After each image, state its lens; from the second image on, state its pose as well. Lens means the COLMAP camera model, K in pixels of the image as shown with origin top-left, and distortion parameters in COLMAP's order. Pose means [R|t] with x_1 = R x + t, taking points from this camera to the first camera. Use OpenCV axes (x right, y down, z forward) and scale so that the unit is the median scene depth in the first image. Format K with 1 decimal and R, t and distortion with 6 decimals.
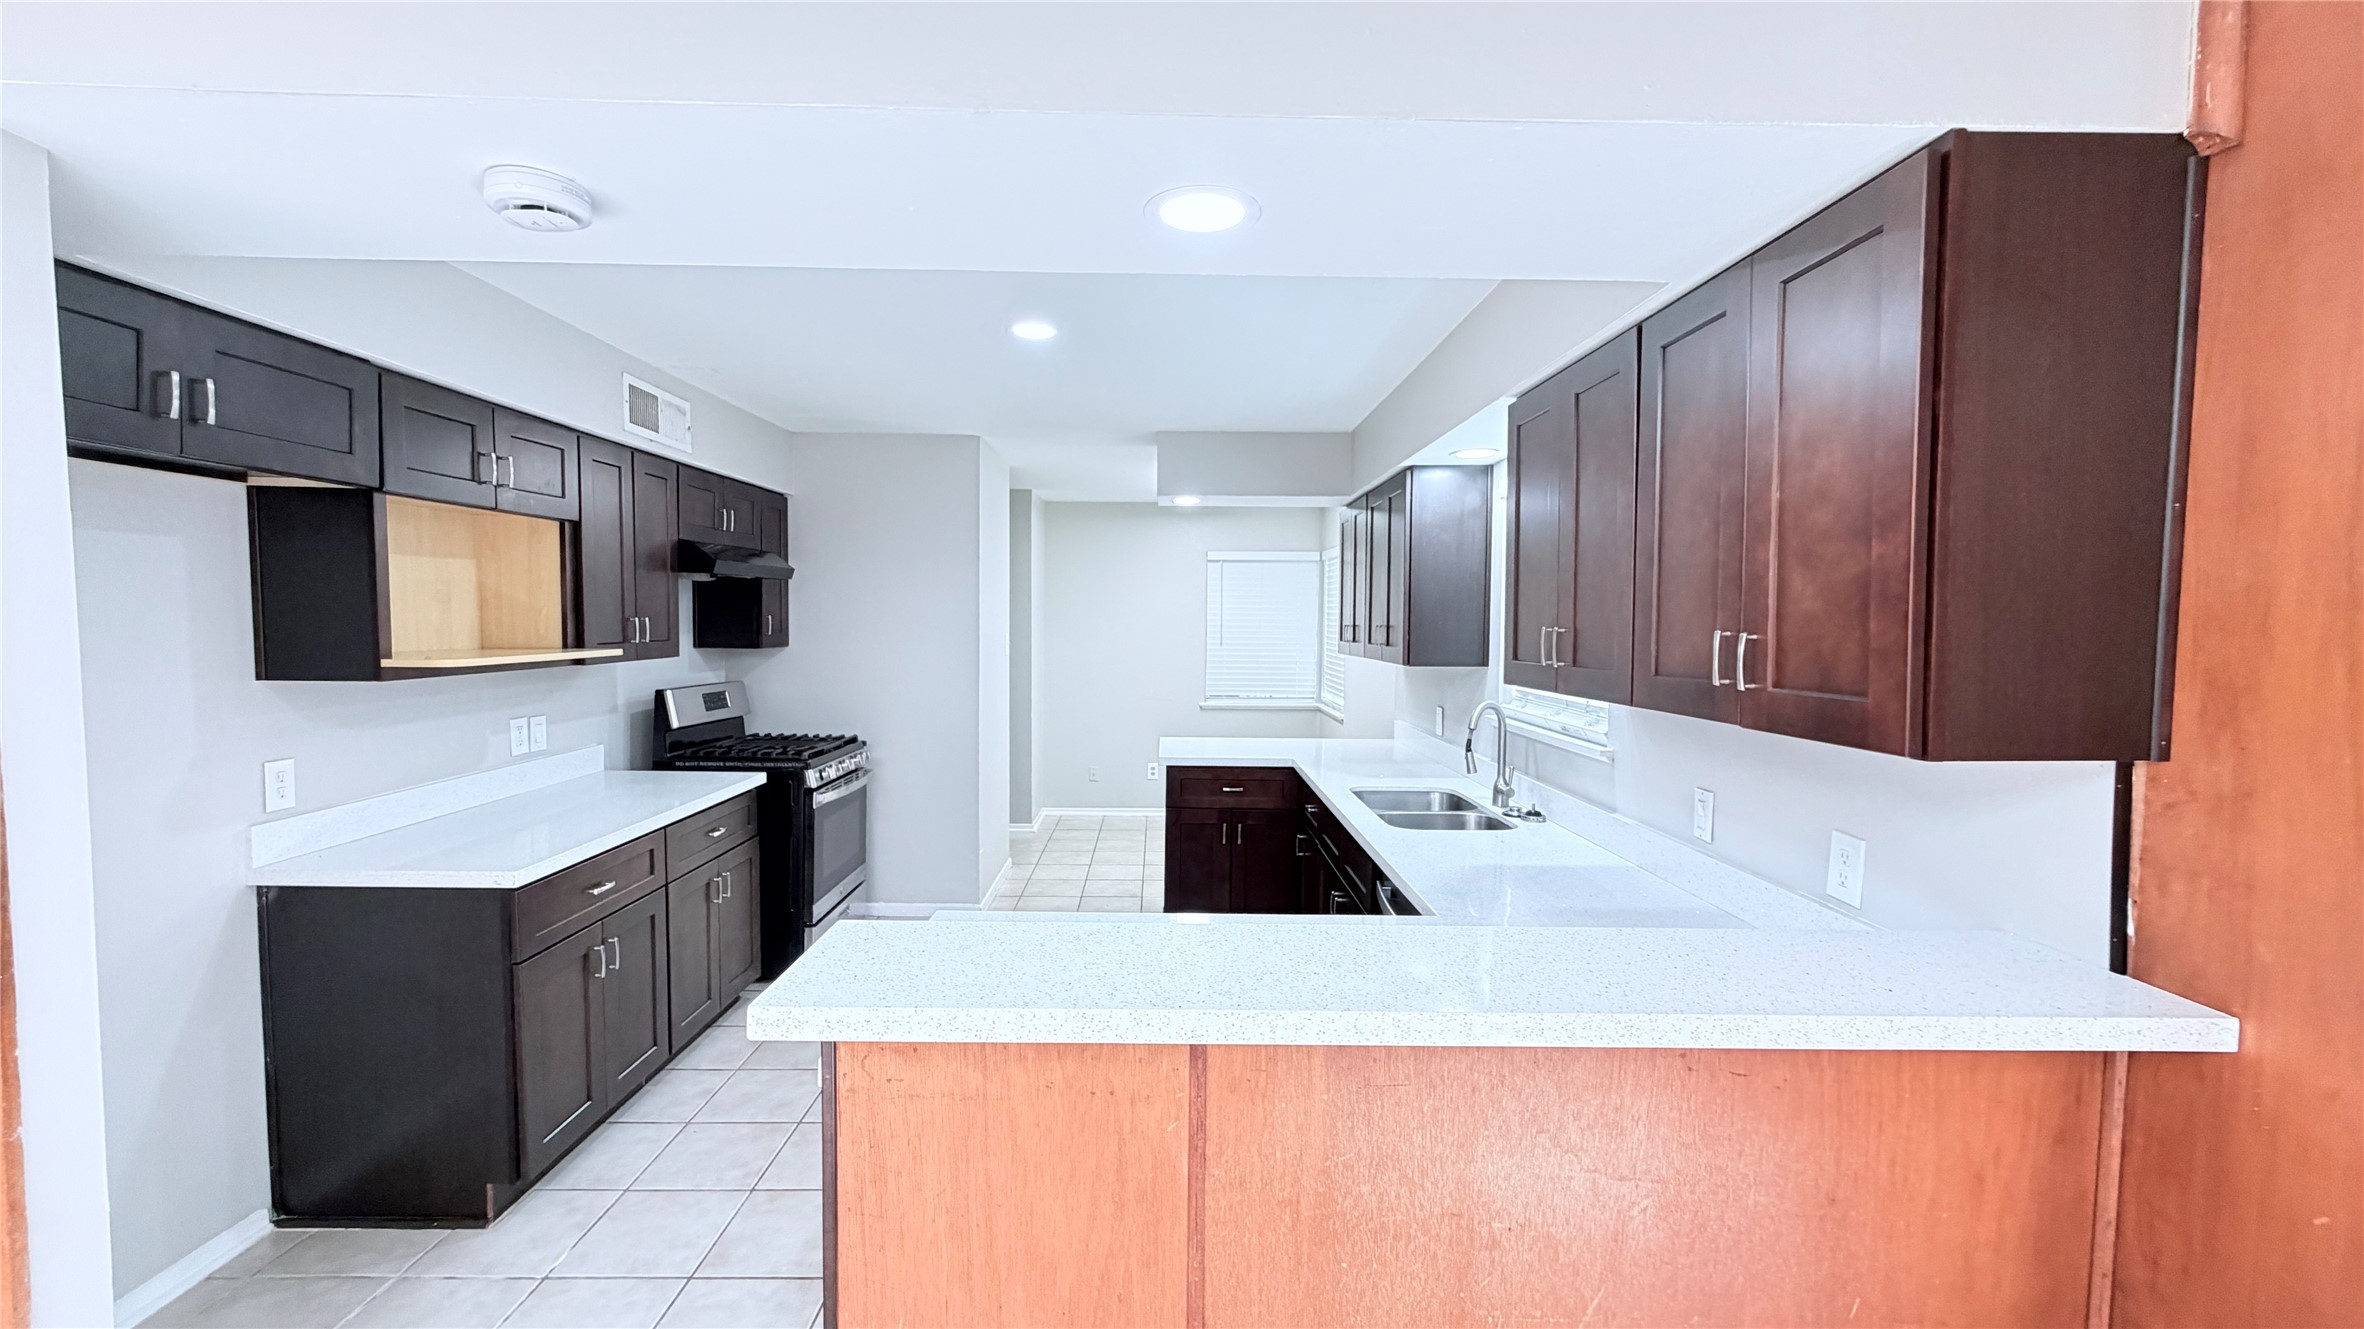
lens RADIAL K [[942.6, 0, 1187.7], [0, 942.6, 661.2], [0, 0, 1]] dist [0.000741, -0.000419]
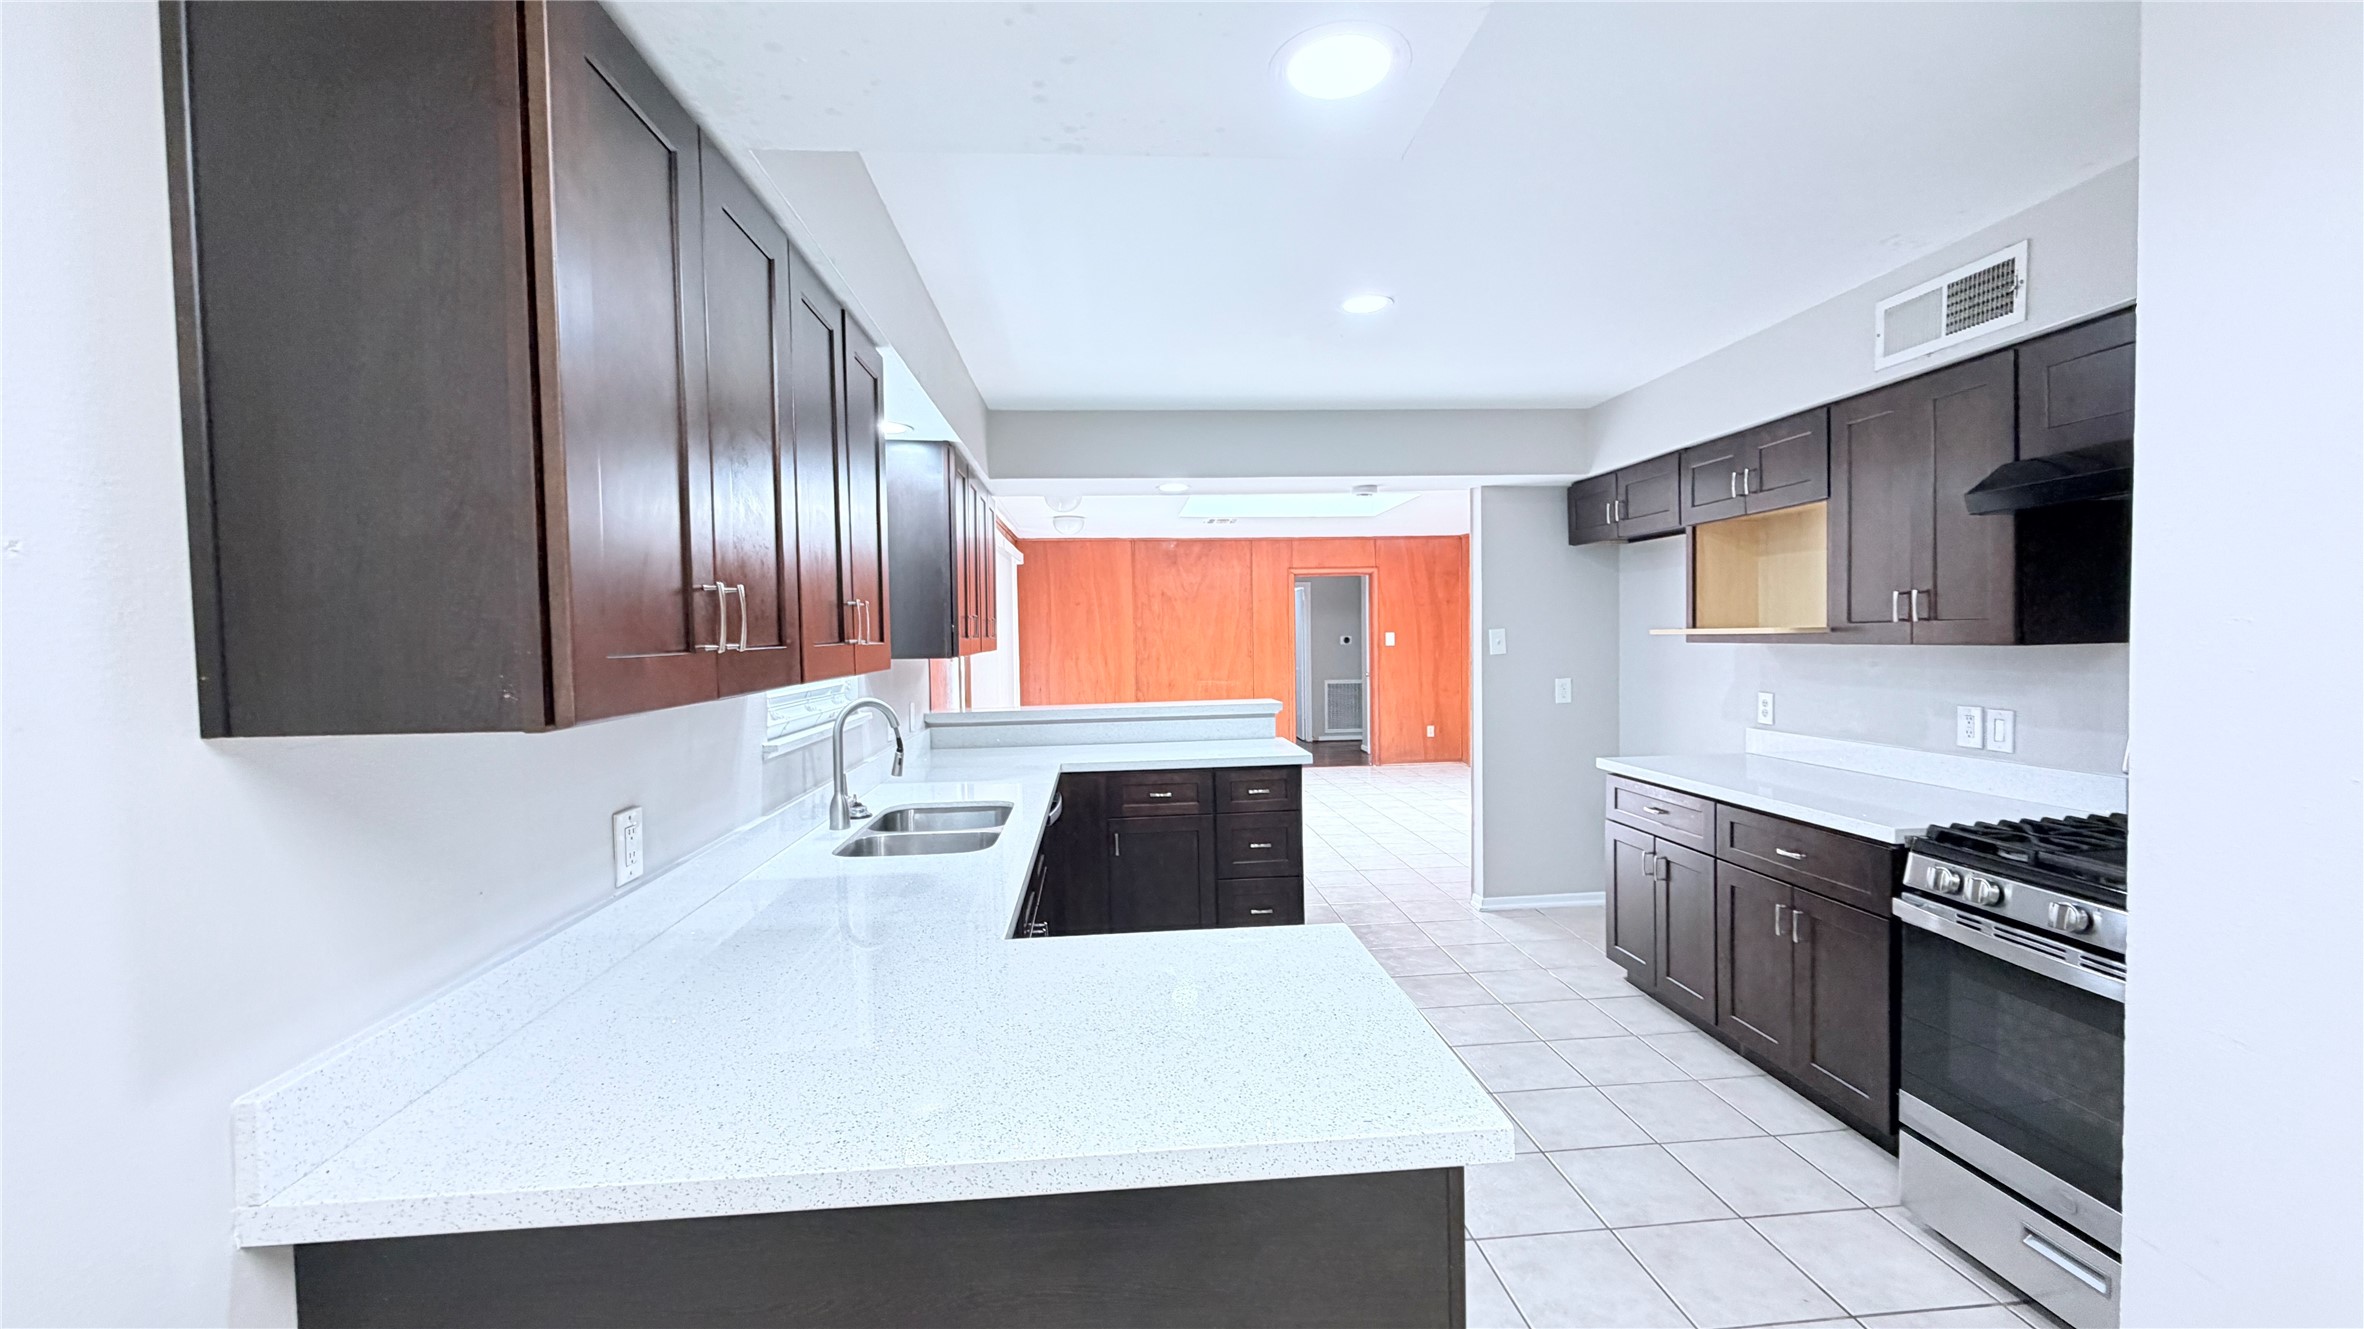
lens RADIAL K [[942.6, 0, 1179.1], [0, 942.6, 660.8], [0, 0, 1]] dist [0.000741, -0.000419]
pose [[-0.998336, 0.010174, -0.056754, 0.150654], [0.005994, 0.997288, 0.073348, -0.096293], [0.057347, 0.072886, -0.995690, 3.454182]]
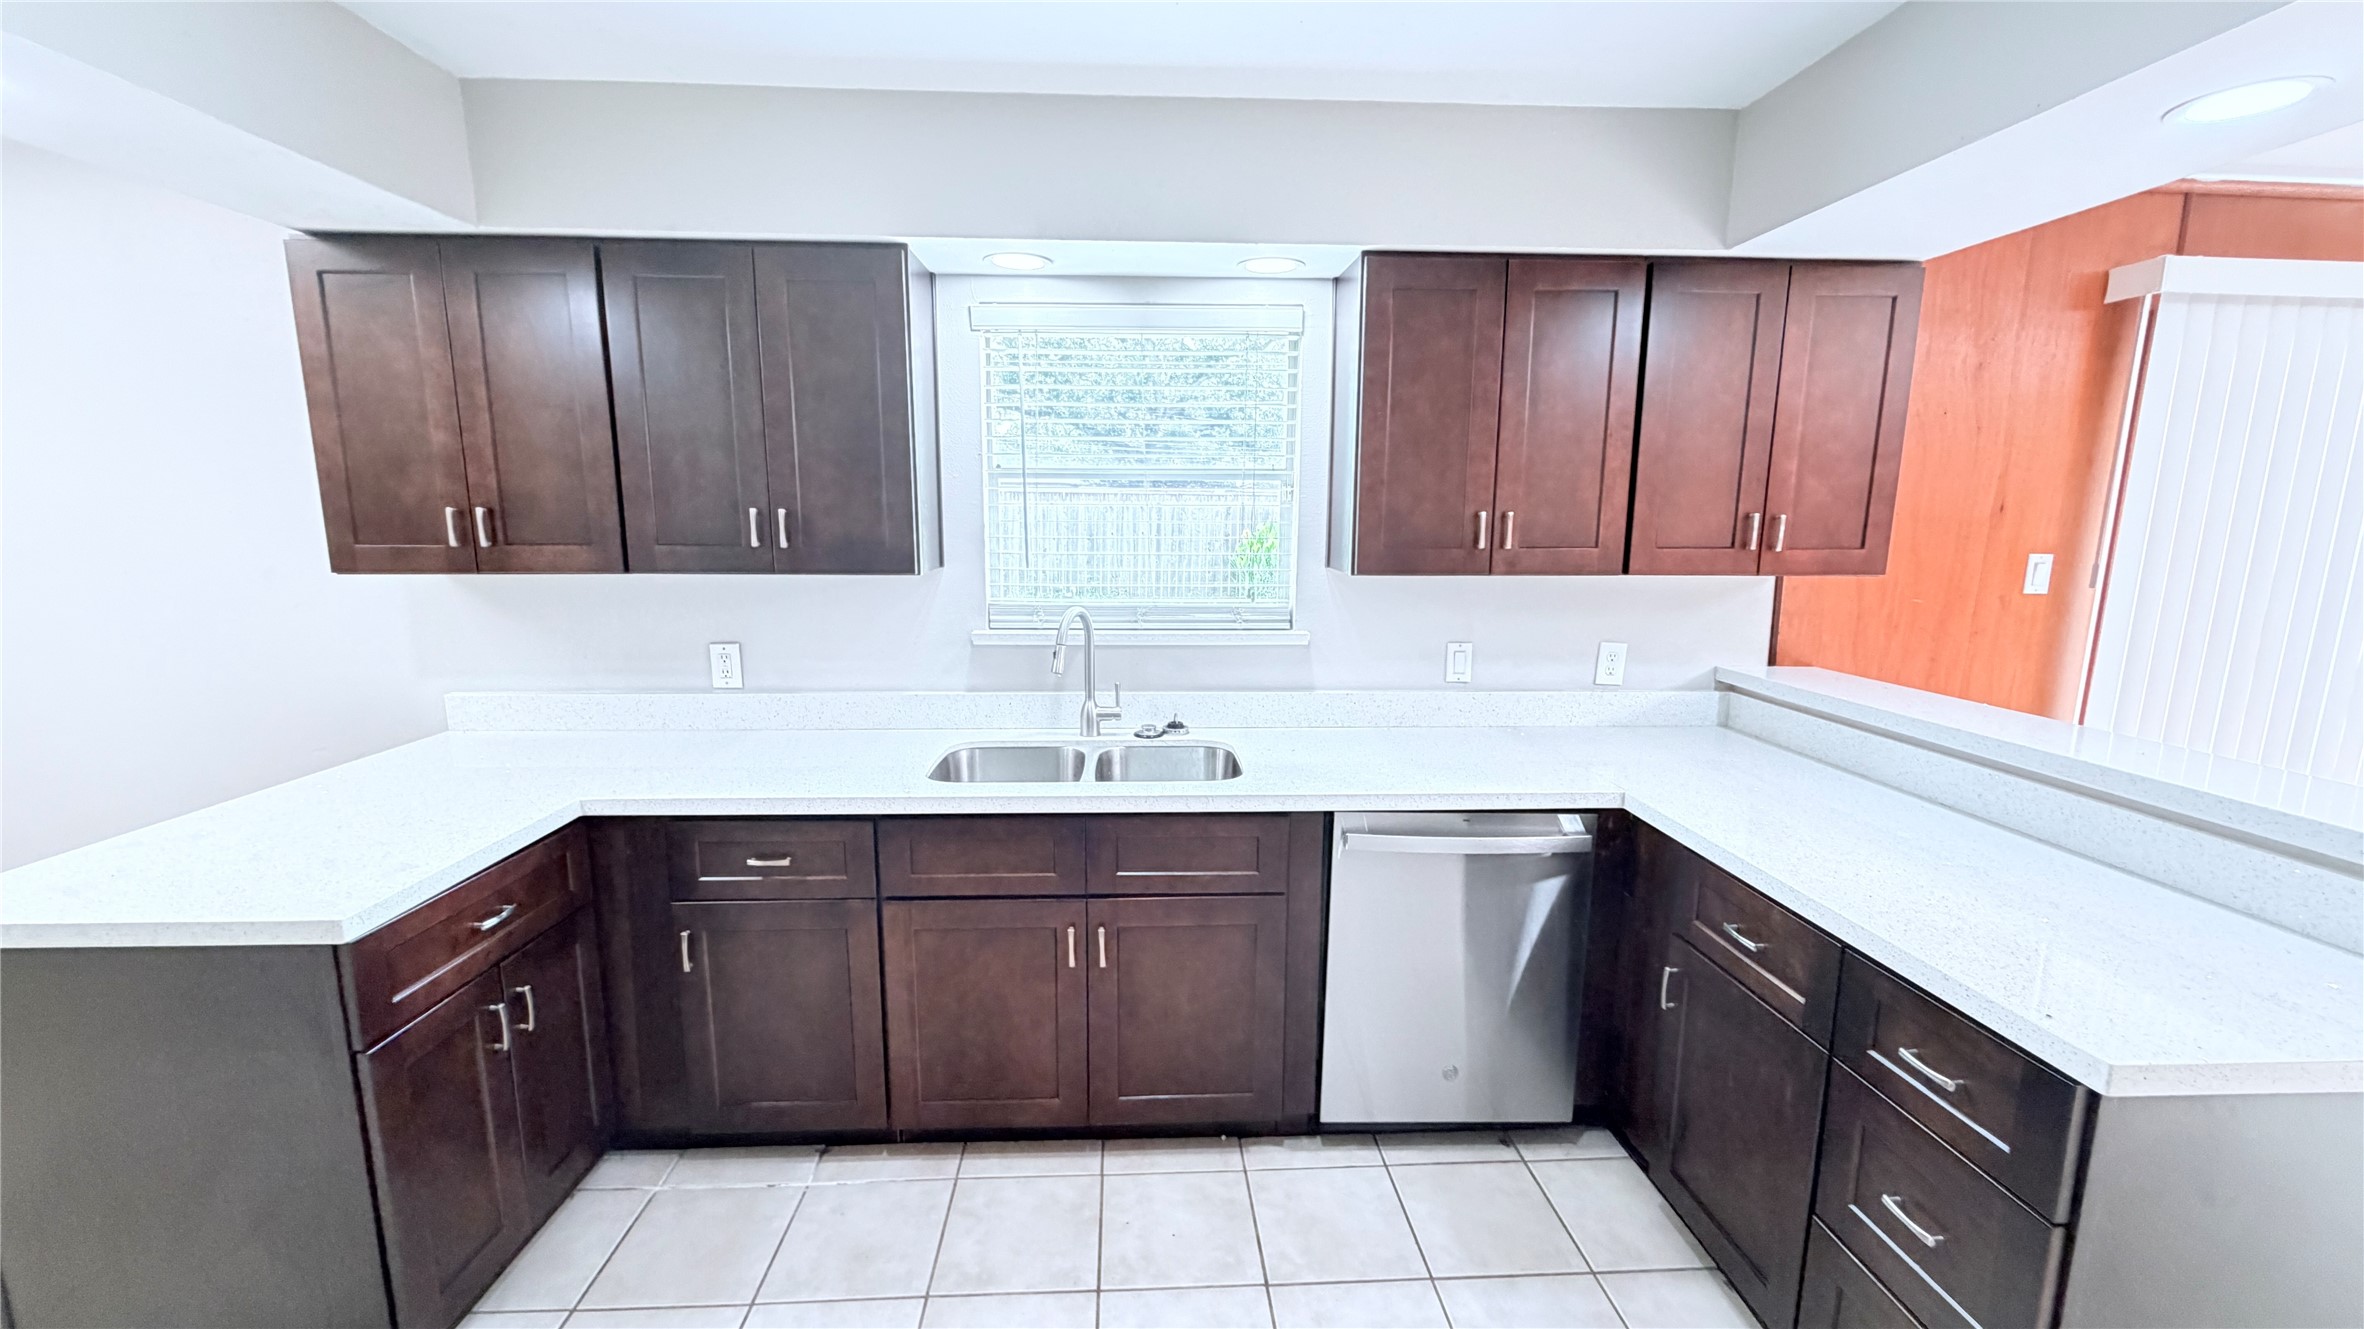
lens RADIAL K [[942.6, 0, 1182.9], [0, 942.6, 670.5], [0, 0, 1]] dist [0.000741, -0.000419]
pose [[-0.021694, -0.176197, 0.984116, -0.861369], [0.036964, 0.983533, 0.176908, -0.078030], [-0.999081, 0.040215, -0.014824, 1.758049]]
